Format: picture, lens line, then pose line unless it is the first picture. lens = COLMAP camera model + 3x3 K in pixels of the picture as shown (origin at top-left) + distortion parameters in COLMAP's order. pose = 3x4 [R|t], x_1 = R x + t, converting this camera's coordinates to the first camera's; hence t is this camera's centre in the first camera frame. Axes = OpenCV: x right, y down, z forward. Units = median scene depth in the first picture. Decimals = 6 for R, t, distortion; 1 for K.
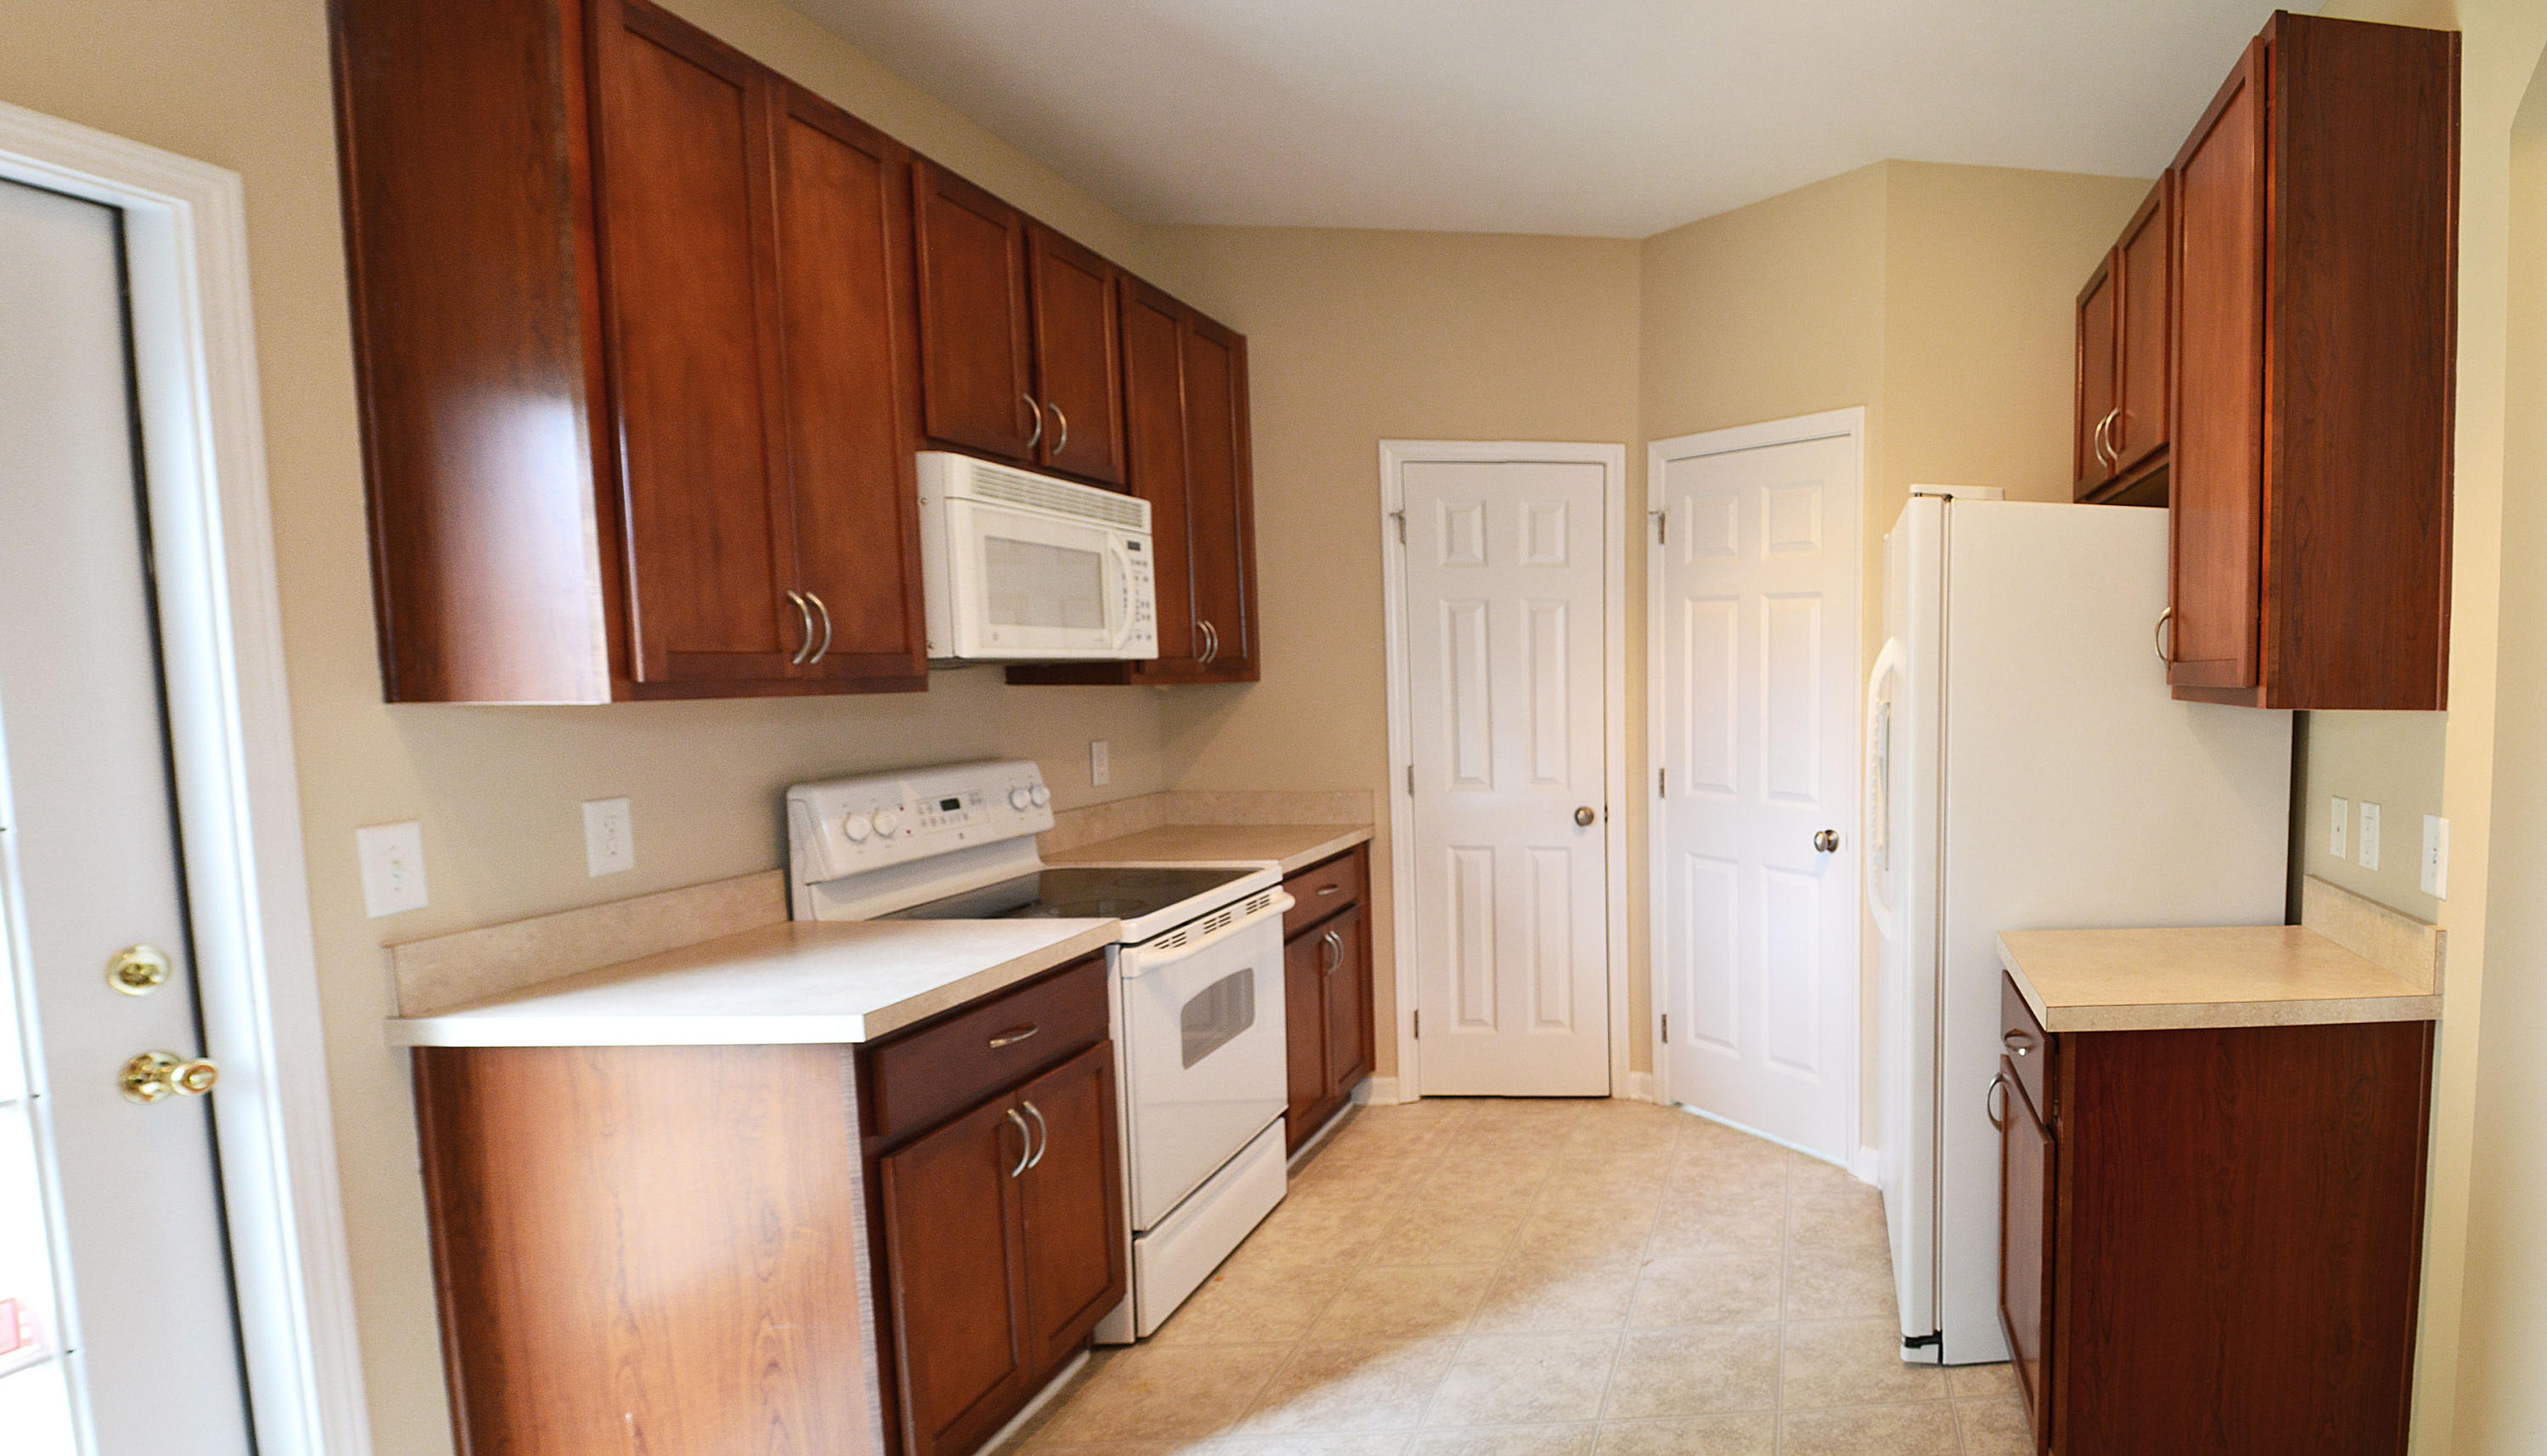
lens RADIAL K [[1184.4, 0, 1275.4], [0, 1184.4, 822.3], [0, 0, 1]] dist [-0.042431, 0.009283]
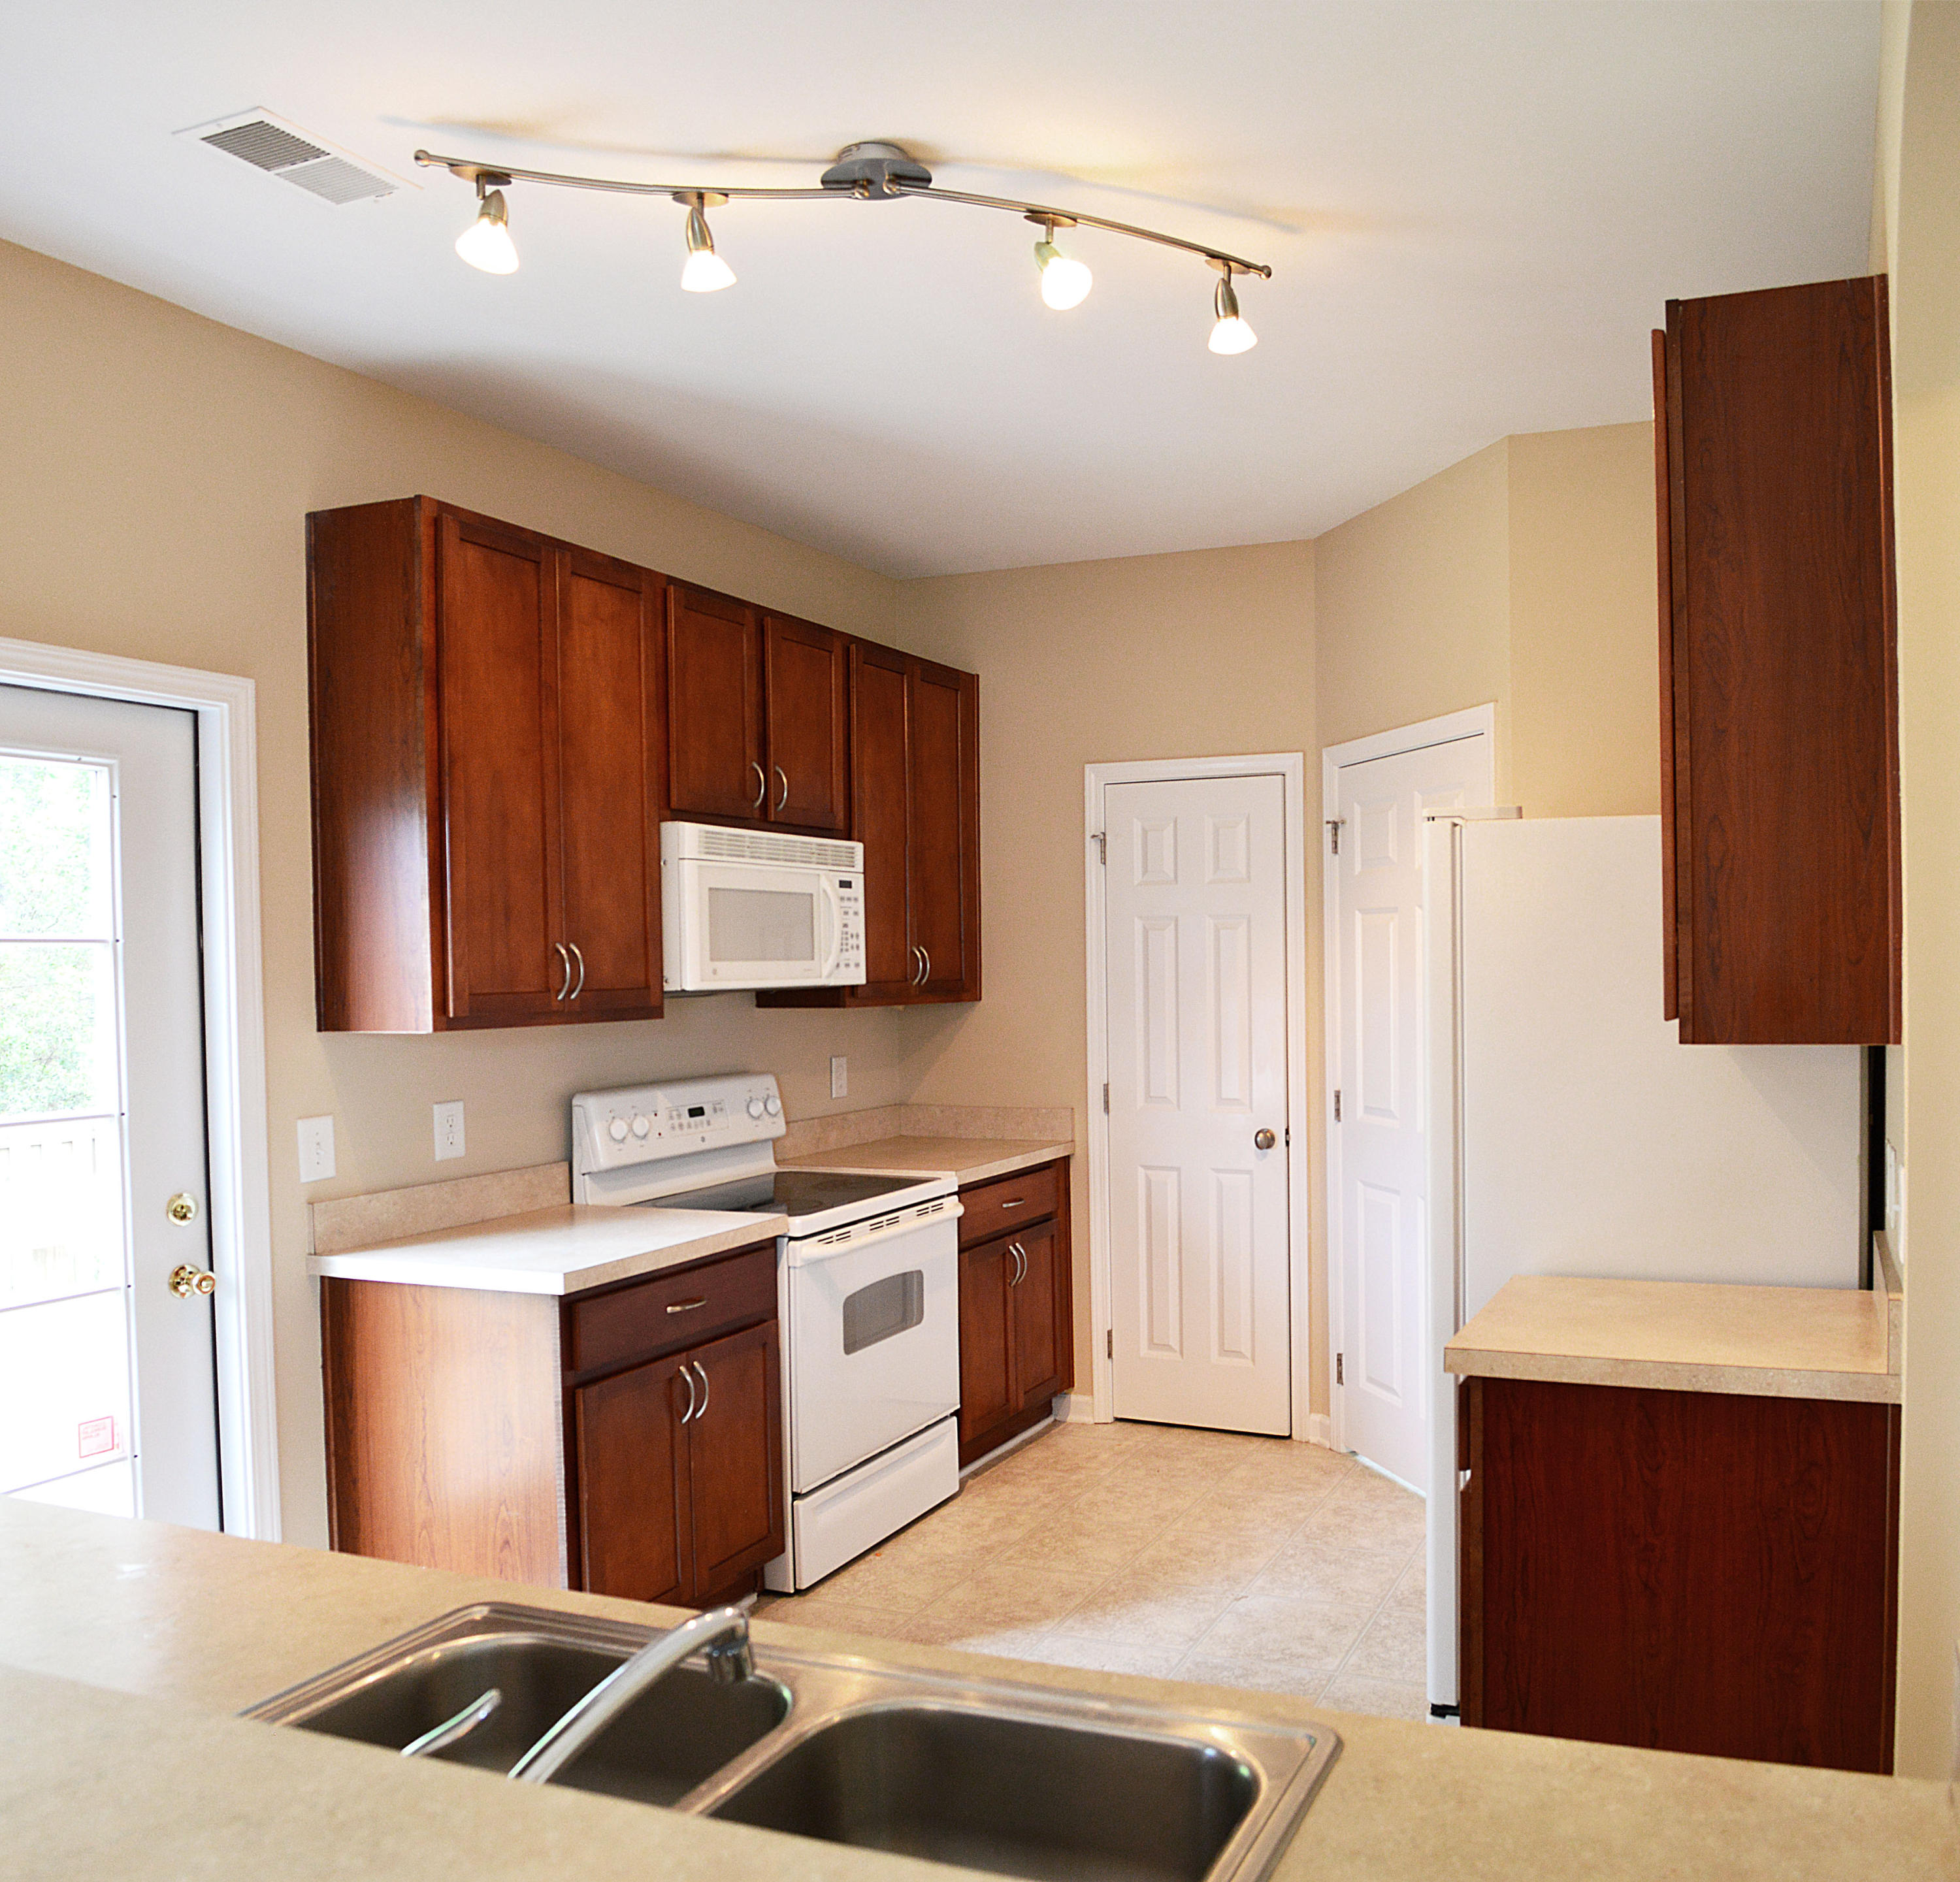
lens RADIAL K [[1854.1, 0, 981.2], [0, 1854.1, 997.5], [0, 0, 1]] dist [-0.066221, 0.006235]
pose [[0.867150, -0.007922, -0.497984, 0.928112], [-0.026898, 0.997669, -0.062710, -0.021861], [0.497320, 0.067773, 0.864916, -0.480502]]
